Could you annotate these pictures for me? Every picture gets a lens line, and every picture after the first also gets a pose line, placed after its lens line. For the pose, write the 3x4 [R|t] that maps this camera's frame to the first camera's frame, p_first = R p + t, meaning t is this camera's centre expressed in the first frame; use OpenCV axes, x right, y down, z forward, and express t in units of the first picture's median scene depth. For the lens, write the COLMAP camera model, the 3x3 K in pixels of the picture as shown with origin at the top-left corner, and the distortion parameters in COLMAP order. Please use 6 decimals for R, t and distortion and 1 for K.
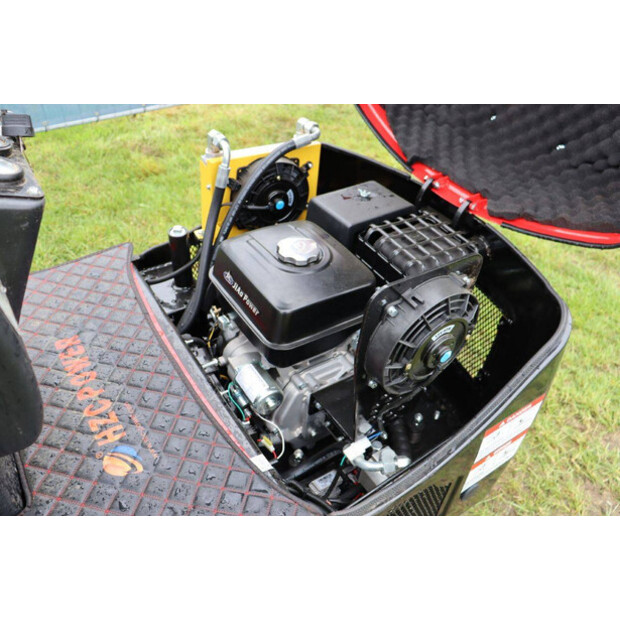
lens RADIAL K [[604.0, 0, 313.0], [0, 604.0, 307.1], [0, 0, 1]] dist [-0.135623, 0.000000]
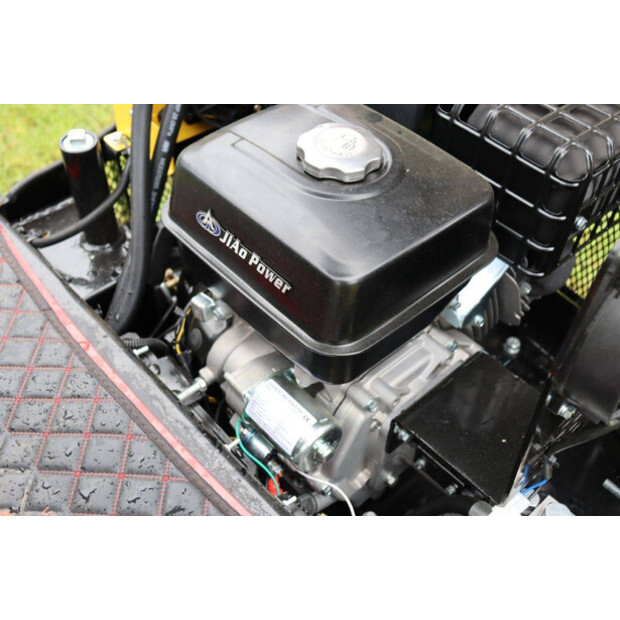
lens RADIAL K [[773.2, 0, 310.3], [0, 773.2, 311.3], [0, 0, 1]] dist [0.000208, 0.000000]
pose [[0.985813, -0.139645, 0.093118, -0.122415], [0.126857, 0.983175, 0.131432, -0.048408], [-0.109905, -0.117755, 0.986942, 0.330641]]
